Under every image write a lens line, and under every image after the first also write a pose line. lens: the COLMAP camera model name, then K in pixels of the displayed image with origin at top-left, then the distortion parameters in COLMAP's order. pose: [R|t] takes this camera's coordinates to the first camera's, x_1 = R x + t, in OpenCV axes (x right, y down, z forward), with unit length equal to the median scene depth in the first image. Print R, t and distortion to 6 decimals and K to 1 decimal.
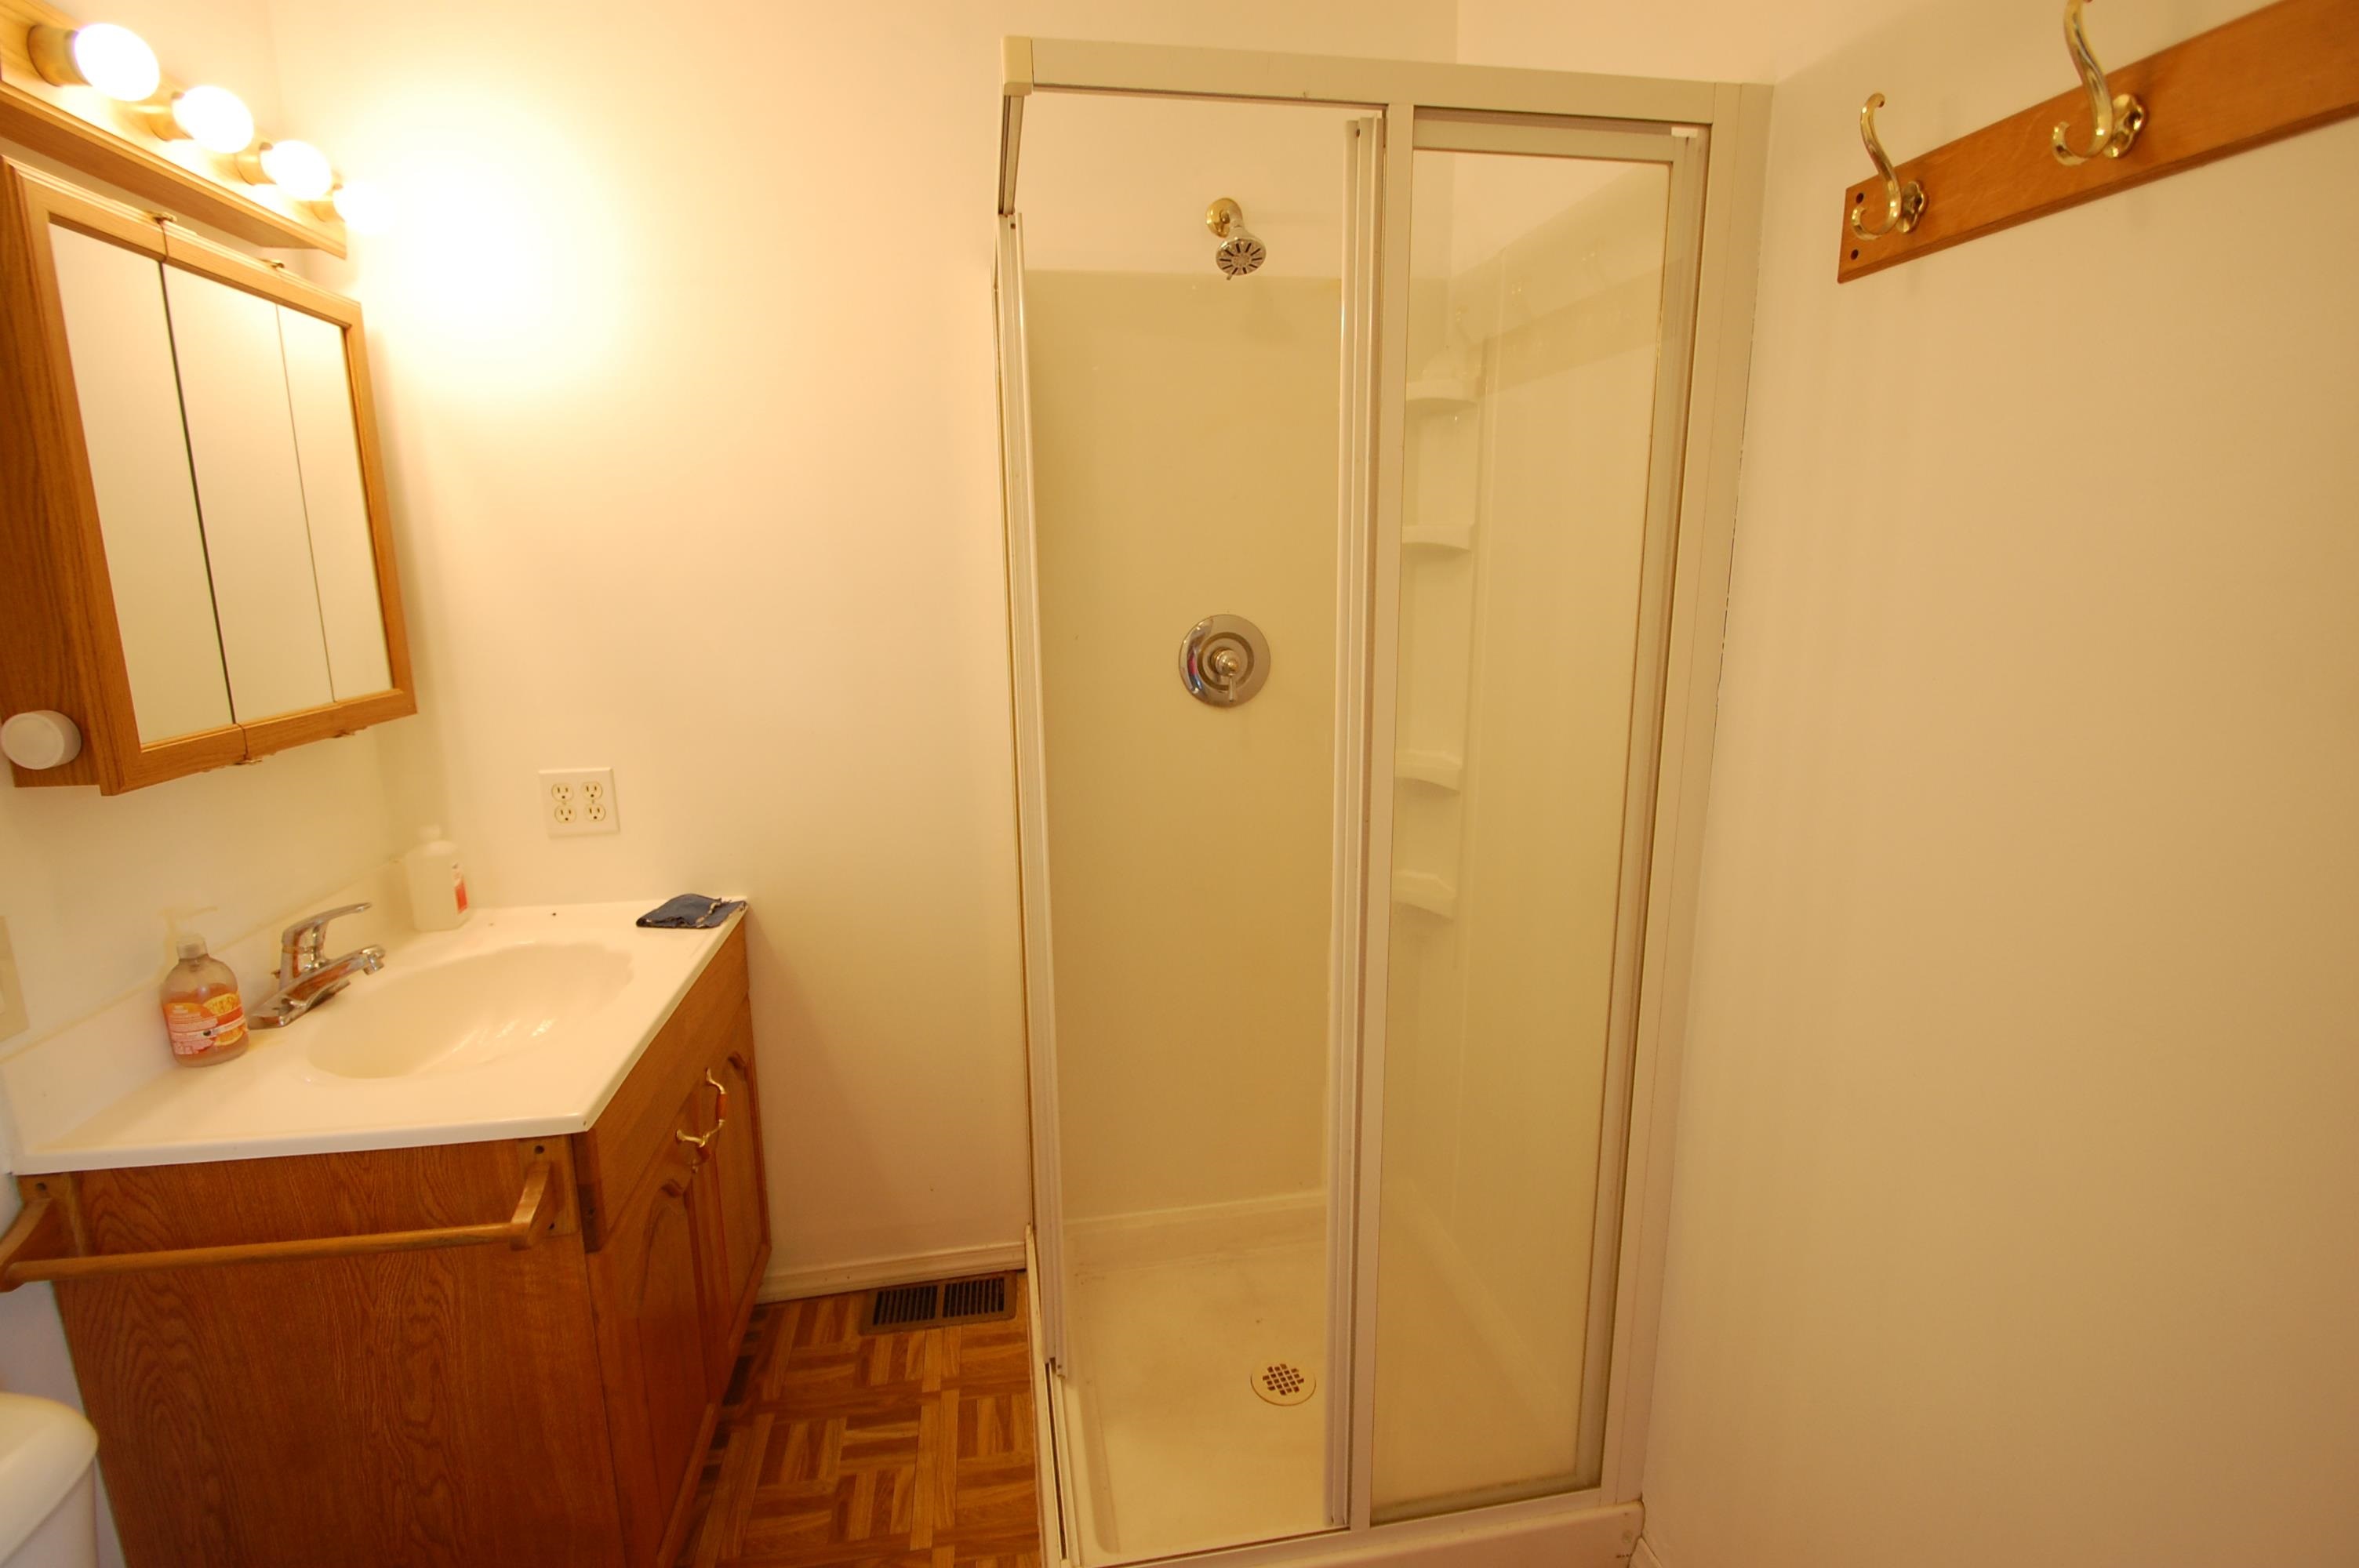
lens RADIAL K [[1048.6, 0, 1169.1], [0, 1048.6, 782.6], [0, 0, 1]] dist [0.011314, -0.020165]
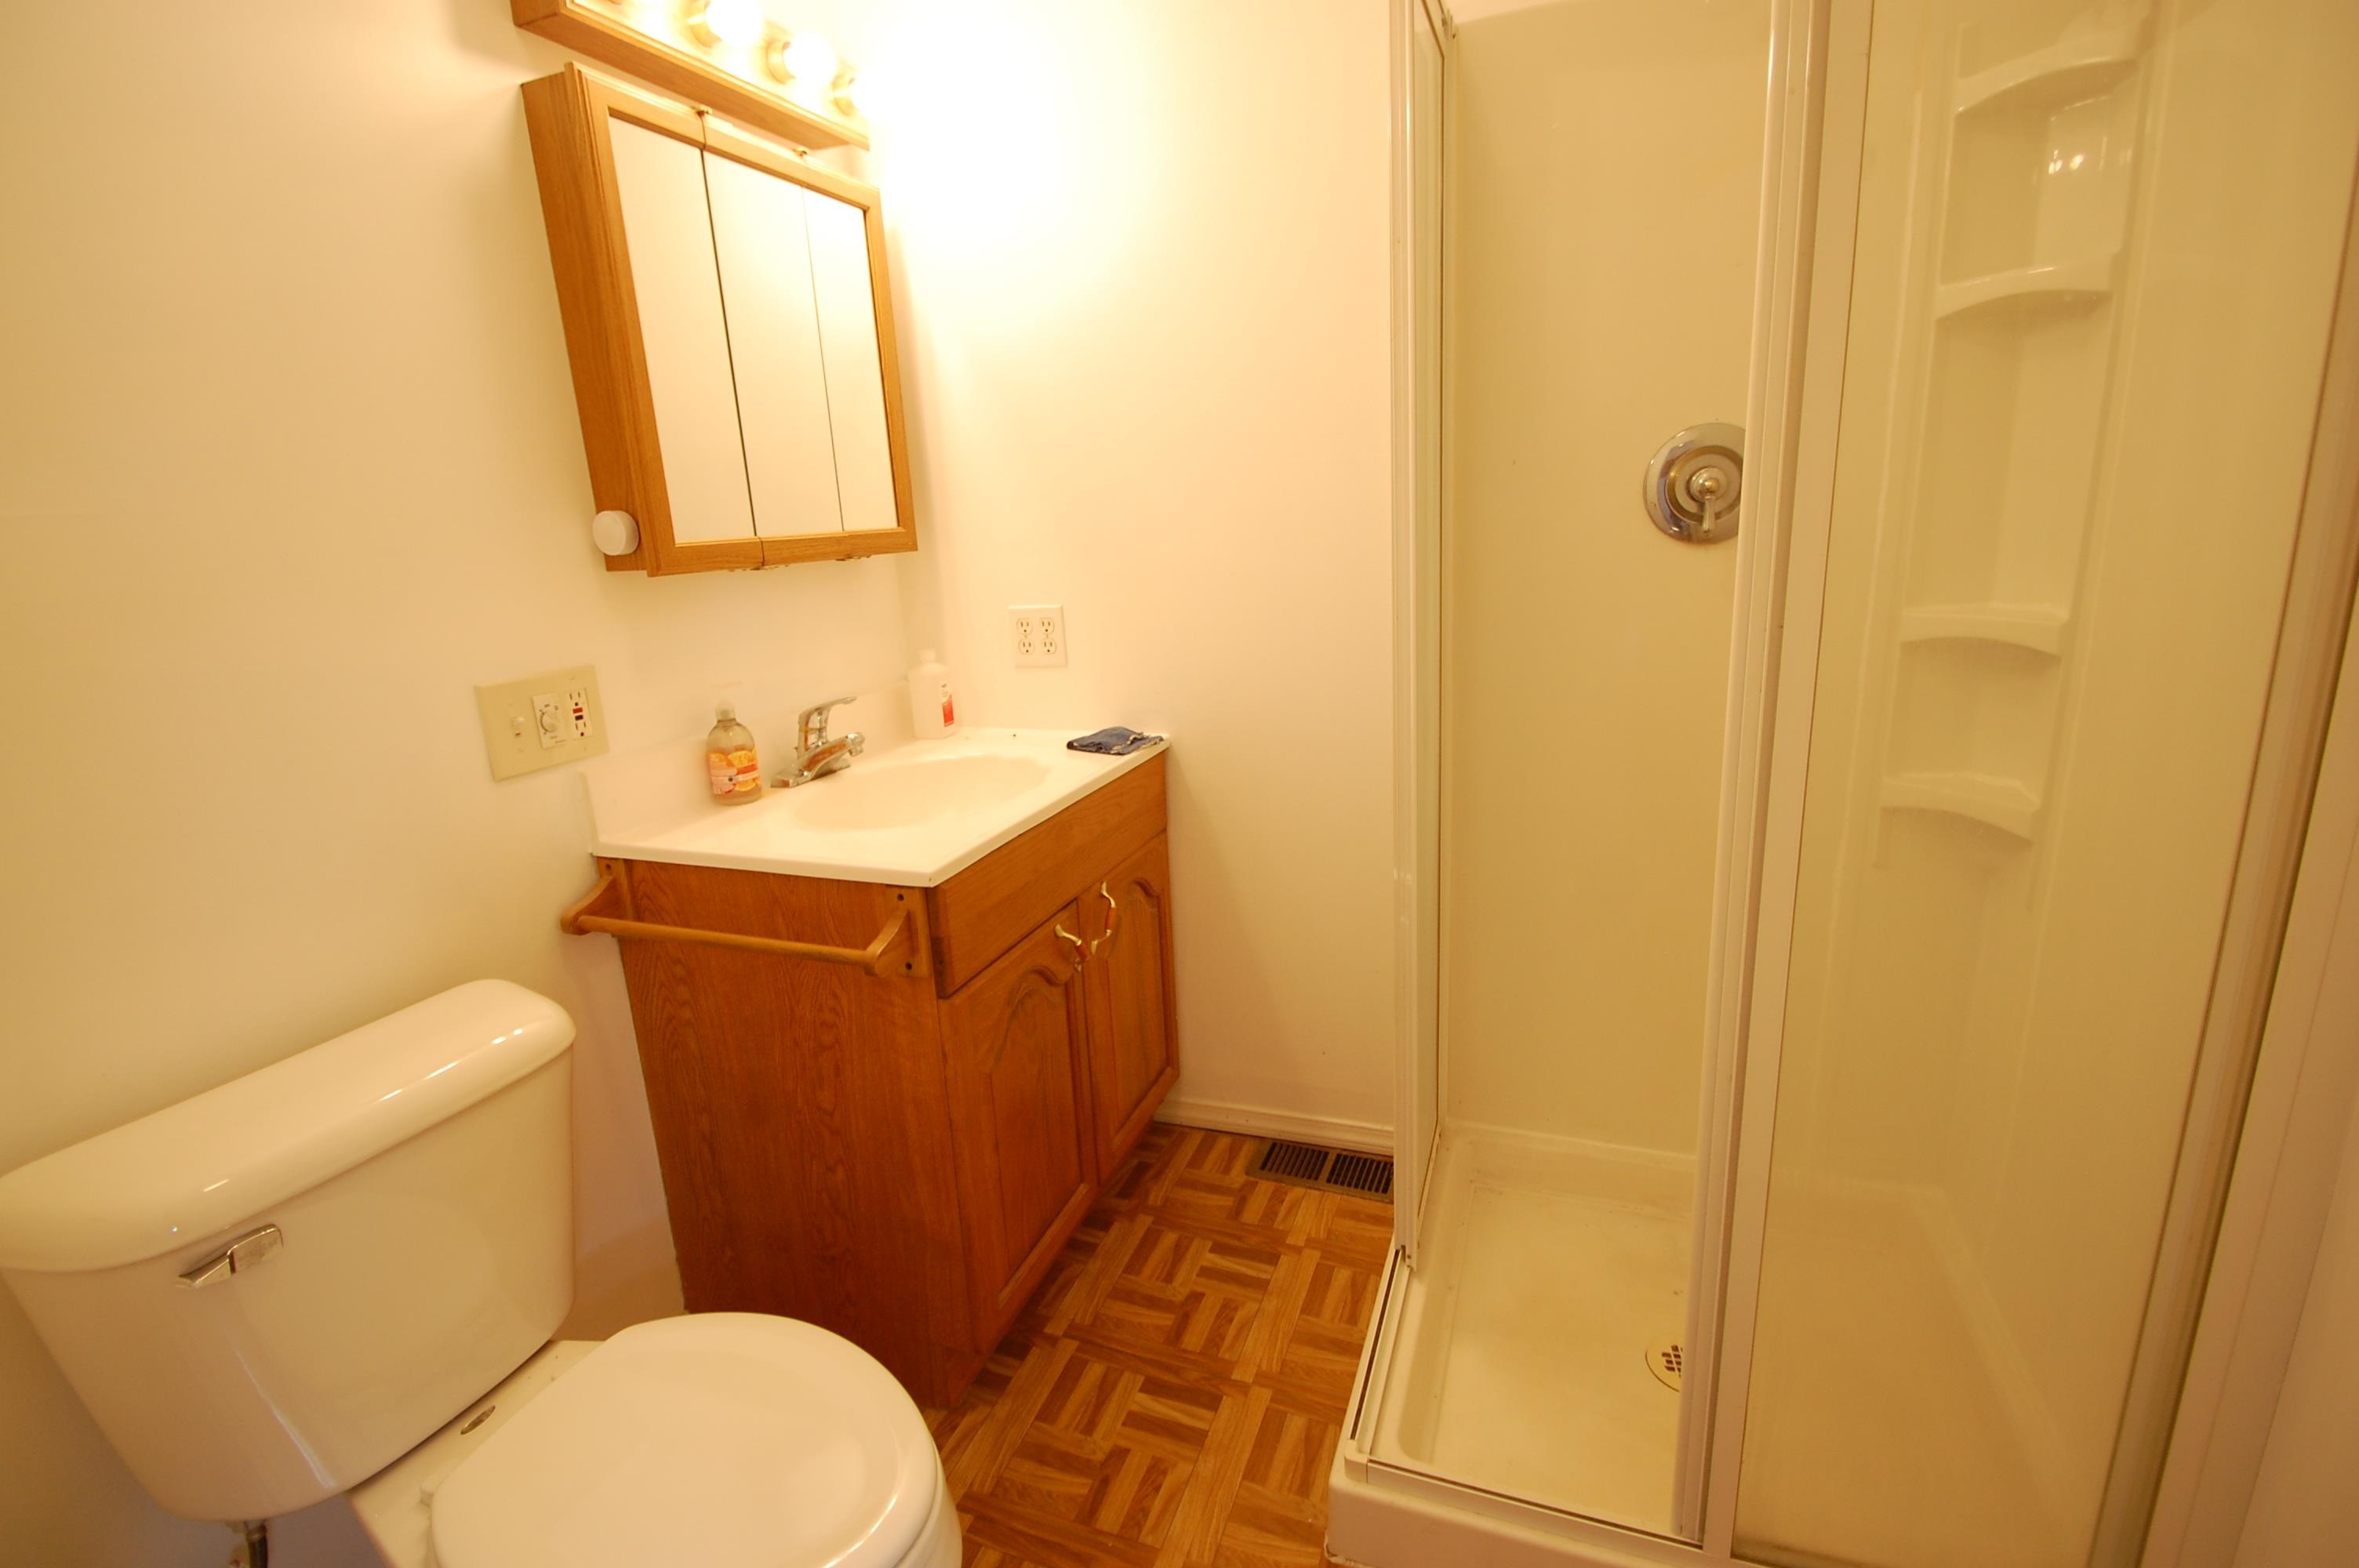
lens RADIAL K [[1048.2, 0, 1179.5], [0, 1048.2, 784.0], [0, 0, 1]] dist [0.002462, -0.012562]
pose [[0.861031, 0.091339, -0.500283, 0.164378], [-0.057895, 0.994949, 0.082010, 0.089560], [0.505246, -0.041649, 0.861970, 0.137436]]
